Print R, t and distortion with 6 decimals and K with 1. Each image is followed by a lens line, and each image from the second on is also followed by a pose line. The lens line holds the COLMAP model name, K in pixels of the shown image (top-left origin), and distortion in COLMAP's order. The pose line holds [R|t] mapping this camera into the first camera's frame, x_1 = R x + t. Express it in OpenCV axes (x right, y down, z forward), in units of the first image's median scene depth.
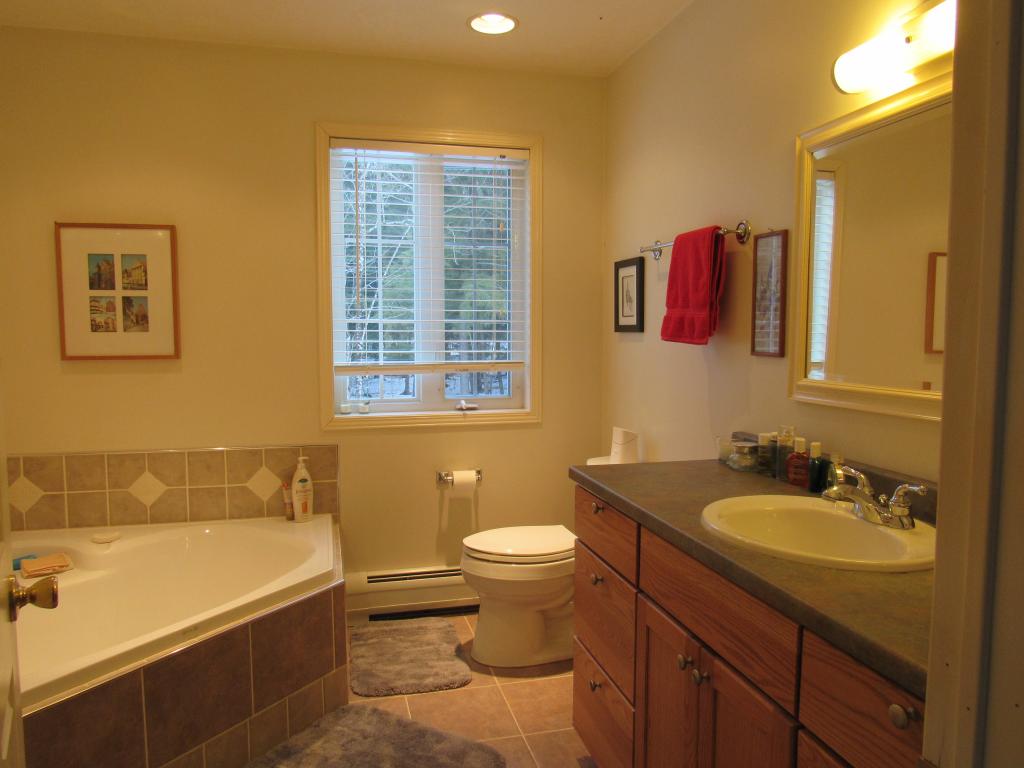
lens RADIAL K [[731.2, 0, 516.7], [0, 731.2, 378.5], [0, 0, 1]] dist [-0.021013, 0.000144]
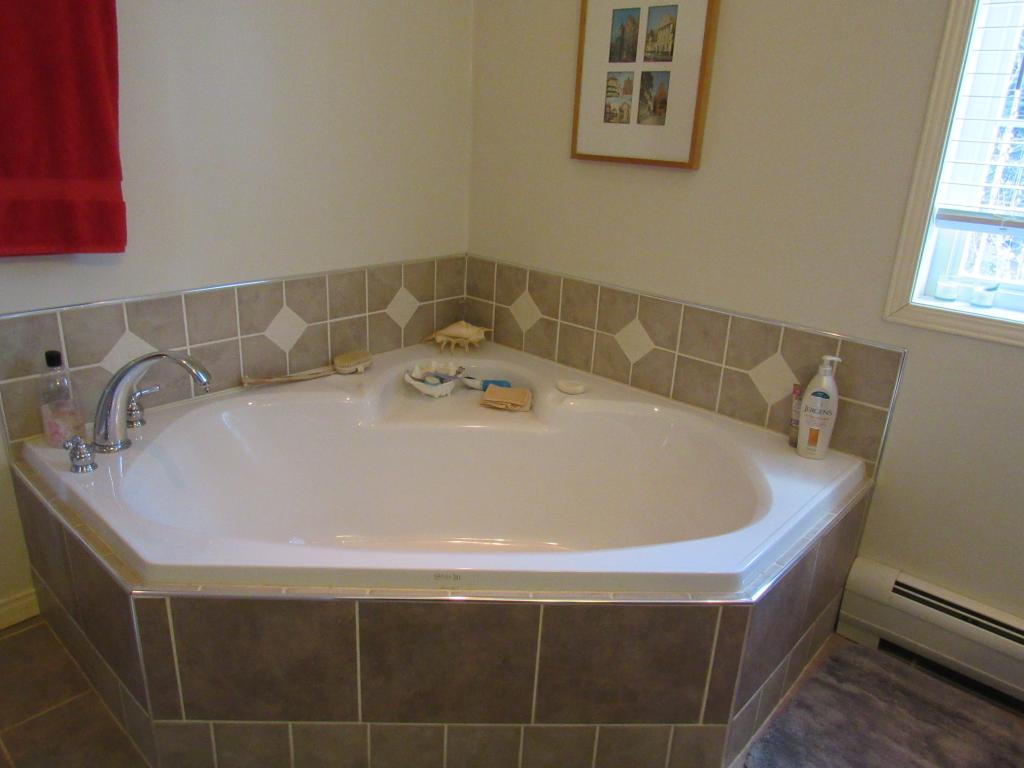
lens RADIAL K [[731.2, 0, 514.5], [0, 731.2, 385.2], [0, 0, 1]] dist [-0.021013, 0.000144]
pose [[0.542663, 0.308127, -0.781393, 0.040596], [-0.107484, 0.948110, 0.299223, -0.021643], [0.833045, -0.078390, 0.547623, 0.479494]]
